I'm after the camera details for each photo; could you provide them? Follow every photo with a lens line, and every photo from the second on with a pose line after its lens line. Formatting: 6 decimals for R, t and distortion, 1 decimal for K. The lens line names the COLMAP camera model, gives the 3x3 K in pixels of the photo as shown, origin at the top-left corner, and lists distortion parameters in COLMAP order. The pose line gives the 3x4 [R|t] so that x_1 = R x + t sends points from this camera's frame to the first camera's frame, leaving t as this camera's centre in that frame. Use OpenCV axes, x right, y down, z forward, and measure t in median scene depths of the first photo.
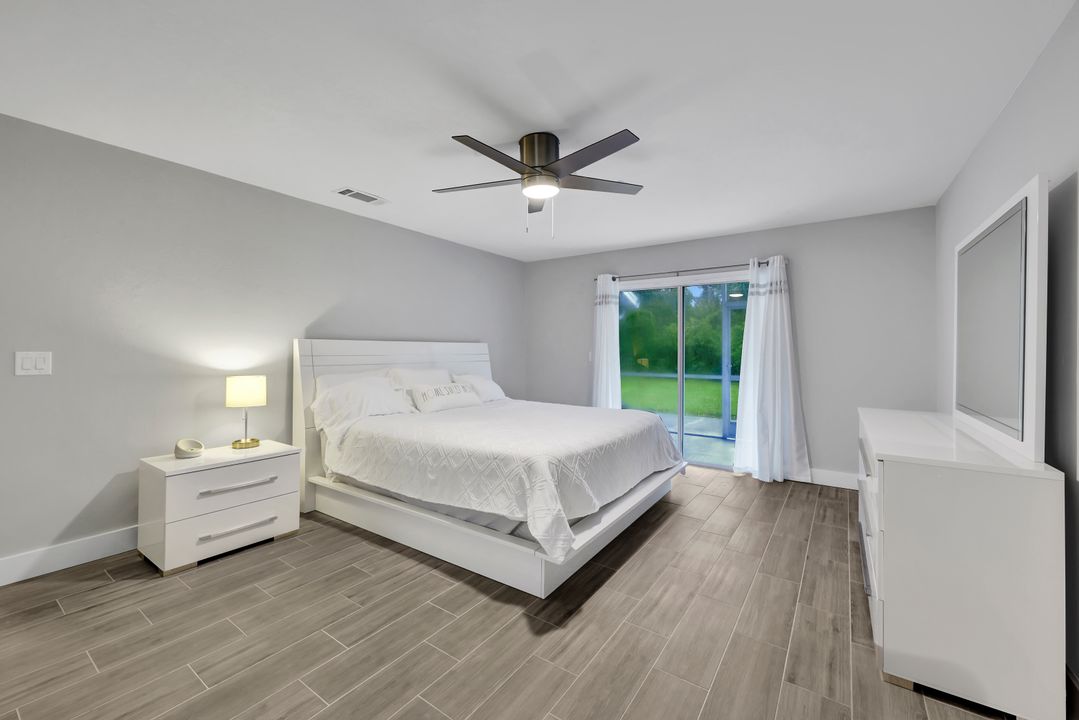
lens RADIAL K [[442.1, 0, 536.8], [0, 442.1, 353.1], [0, 0, 1]] dist [-0.000339, -0.000075]
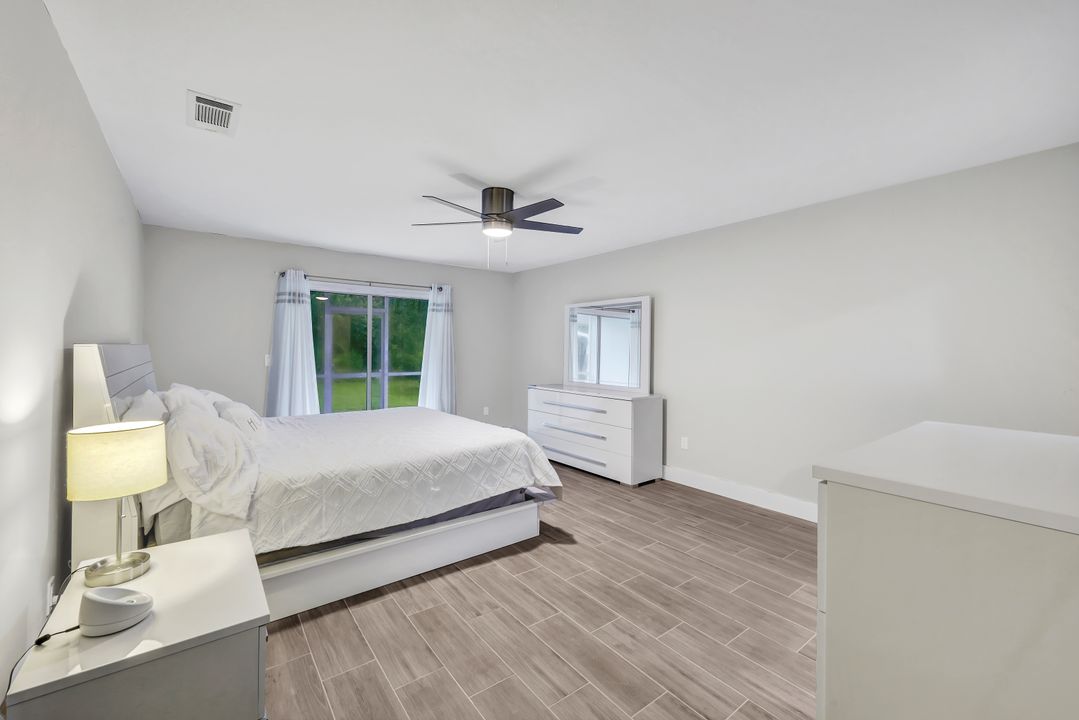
lens RADIAL K [[436.6, 0, 538.2], [0, 436.6, 344.8], [0, 0, 1]] dist [-0.001121, -0.000212]
pose [[0.300965, 0.002919, 0.953631, -1.148673], [-0.001536, 0.999996, -0.002576, -0.043601], [-0.953634, -0.000689, 0.300968, 0.506074]]
